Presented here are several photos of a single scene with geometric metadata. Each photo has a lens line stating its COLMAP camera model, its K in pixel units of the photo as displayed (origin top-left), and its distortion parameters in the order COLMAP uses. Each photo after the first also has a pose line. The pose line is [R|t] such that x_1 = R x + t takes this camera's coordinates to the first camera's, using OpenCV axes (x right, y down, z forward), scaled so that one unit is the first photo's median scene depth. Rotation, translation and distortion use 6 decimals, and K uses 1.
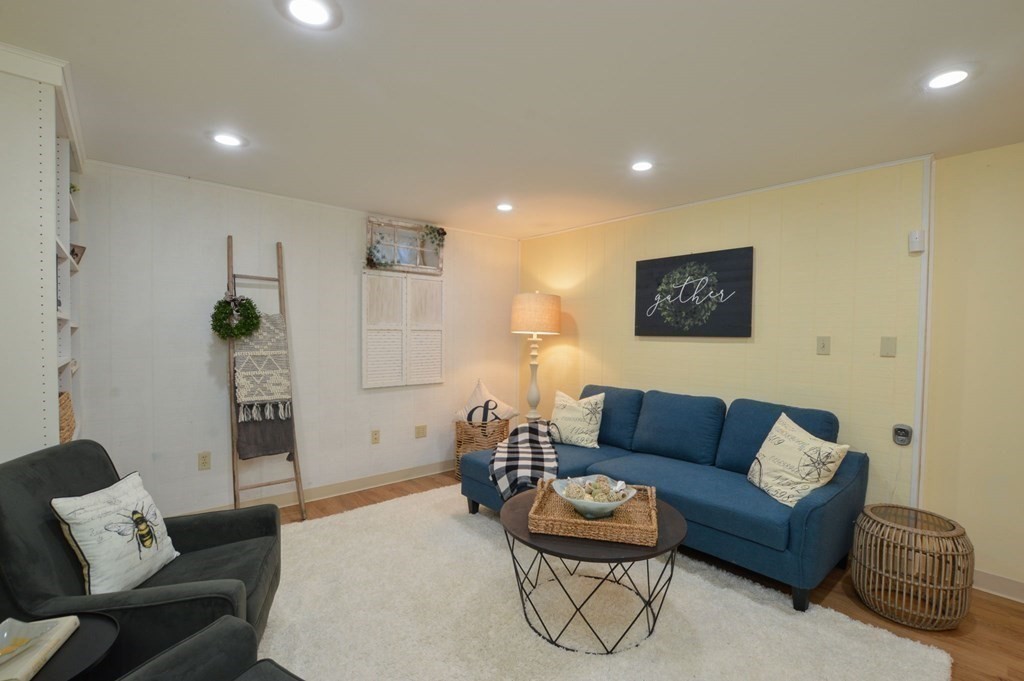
lens RADIAL K [[489.4, 0, 520.7], [0, 489.4, 344.6], [0, 0, 1]] dist [-0.019634, 0.000401]
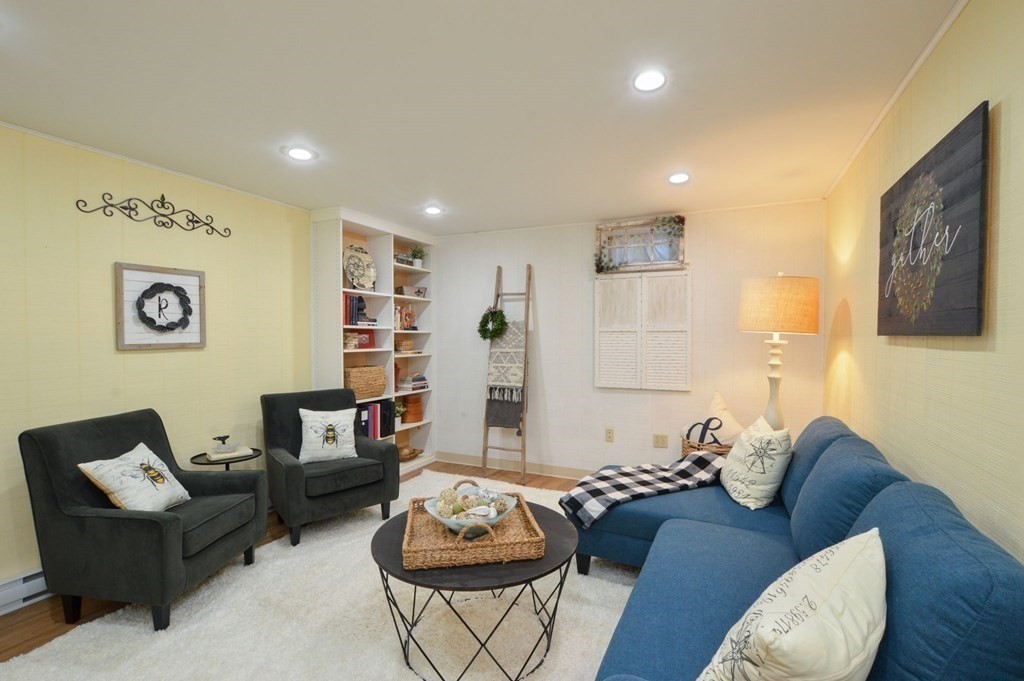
lens RADIAL K [[489.4, 0, 520.7], [0, 489.4, 344.6], [0, 0, 1]] dist [-0.019634, 0.000401]
pose [[0.366912, 0.009079, -0.930212, 0.607583], [-0.019566, 0.999806, 0.002041, -0.001310], [0.930050, 0.017451, 0.367018, 0.451656]]
